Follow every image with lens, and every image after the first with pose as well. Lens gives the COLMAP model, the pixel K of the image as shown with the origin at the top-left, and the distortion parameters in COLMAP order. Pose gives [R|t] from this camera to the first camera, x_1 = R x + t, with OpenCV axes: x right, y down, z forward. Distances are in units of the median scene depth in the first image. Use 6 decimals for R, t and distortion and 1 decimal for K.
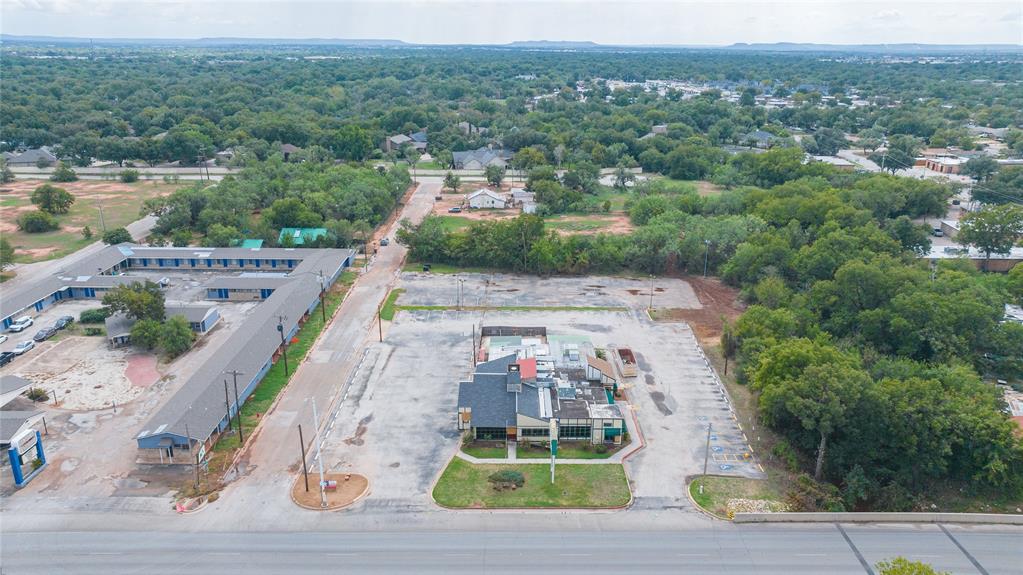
lens RADIAL K [[721.4, 0, 518.9], [0, 721.4, 290.4], [0, 0, 1]] dist [-0.043006, 0.048143]
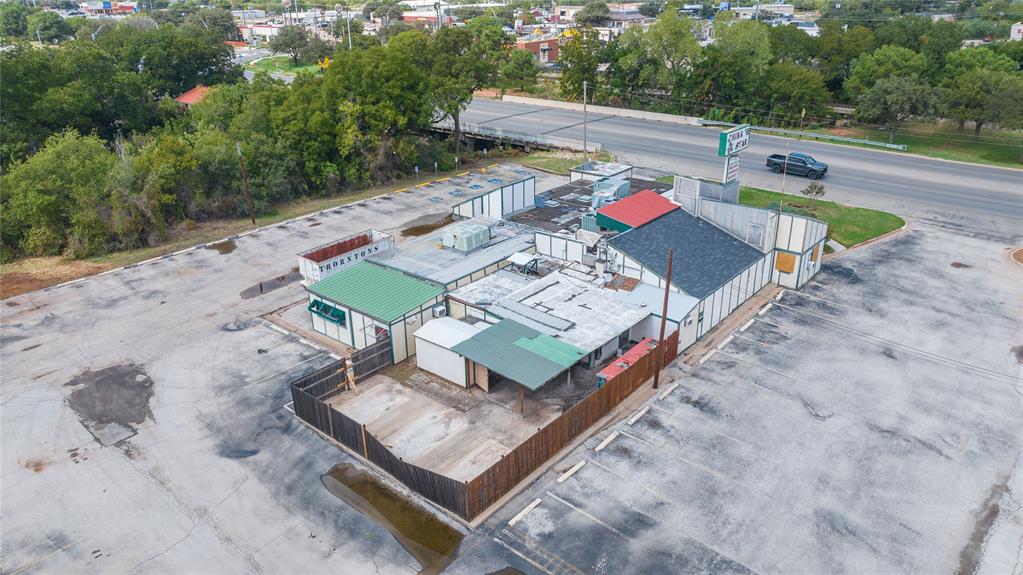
lens RADIAL K [[721.4, 0, 518.9], [0, 721.4, 290.4], [0, 0, 1]] dist [-0.043006, 0.048143]
pose [[-0.764094, -0.261353, 0.589792, -0.139228], [0.209396, 0.764273, 0.609950, -0.094934], [-0.610175, 0.589560, -0.529251, 0.870137]]
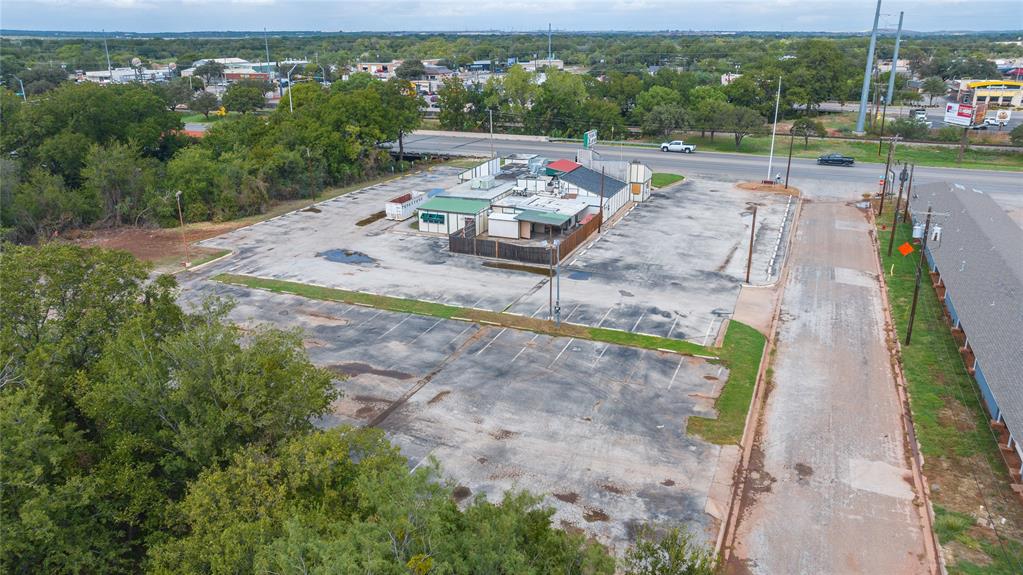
lens RADIAL K [[741.2, 0, 518.1], [0, 741.2, 285.9], [0, 0, 1]] dist [-0.036895, 0.046692]
pose [[-0.923939, -0.132470, 0.358871, -0.184785], [0.116345, 0.796377, 0.593505, -0.208713], [-0.364418, 0.590115, -0.720392, 1.159248]]
